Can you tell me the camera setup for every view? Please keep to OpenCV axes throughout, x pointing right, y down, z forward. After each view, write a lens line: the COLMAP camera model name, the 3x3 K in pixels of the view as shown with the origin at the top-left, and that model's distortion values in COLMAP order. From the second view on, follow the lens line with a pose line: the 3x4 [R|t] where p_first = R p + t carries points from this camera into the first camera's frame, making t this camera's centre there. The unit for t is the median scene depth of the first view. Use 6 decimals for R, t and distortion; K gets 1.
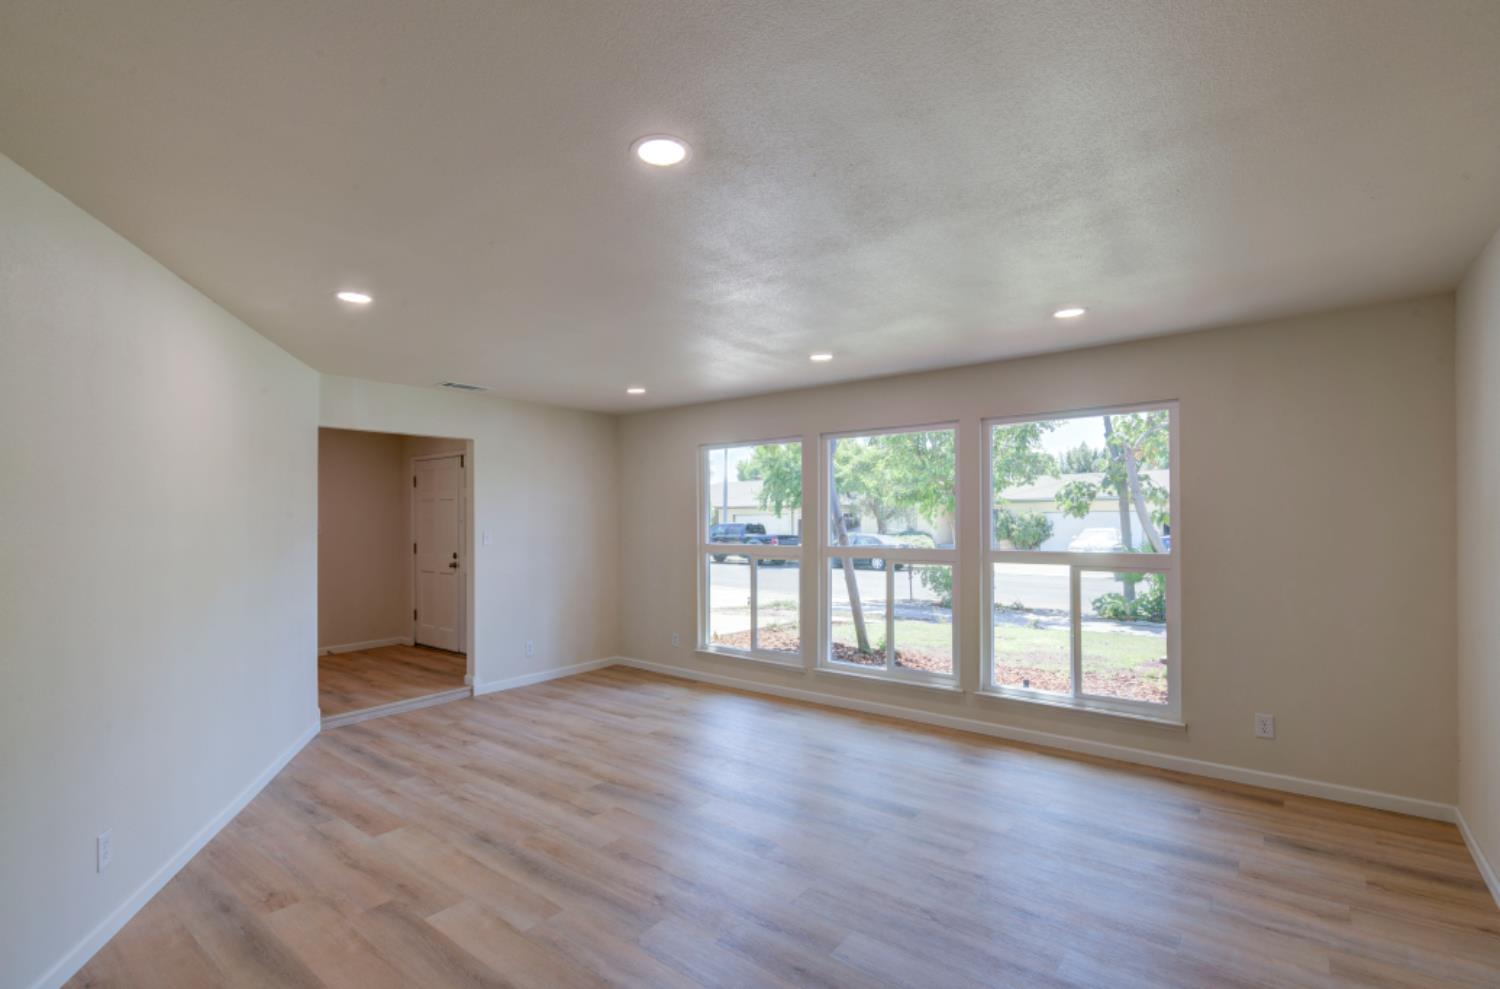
lens RADIAL K [[675.3, 0, 762.9], [0, 675.3, 500.1], [0, 0, 1]] dist [-0.004519, 0.002031]
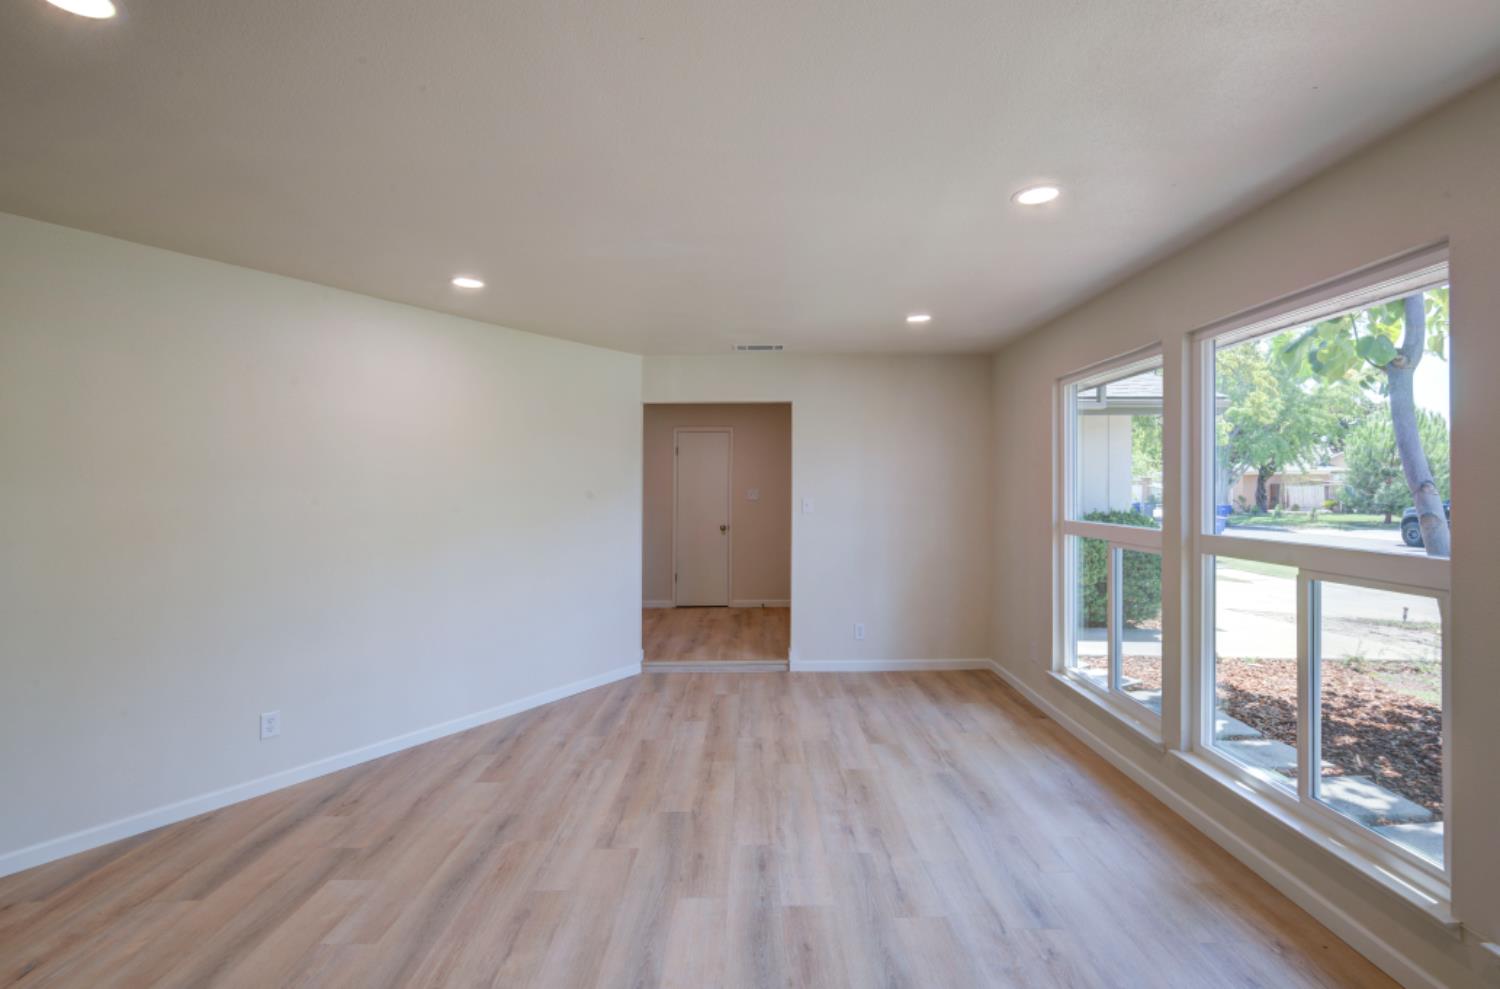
lens RADIAL K [[675.3, 0, 752.1], [0, 675.3, 491.1], [0, 0, 1]] dist [-0.004519, 0.002031]
pose [[0.626379, 0.004214, -0.779507, 0.368801], [0.021158, 0.999525, 0.022404, 0.016411], [0.779232, -0.030526, 0.625992, 0.478510]]
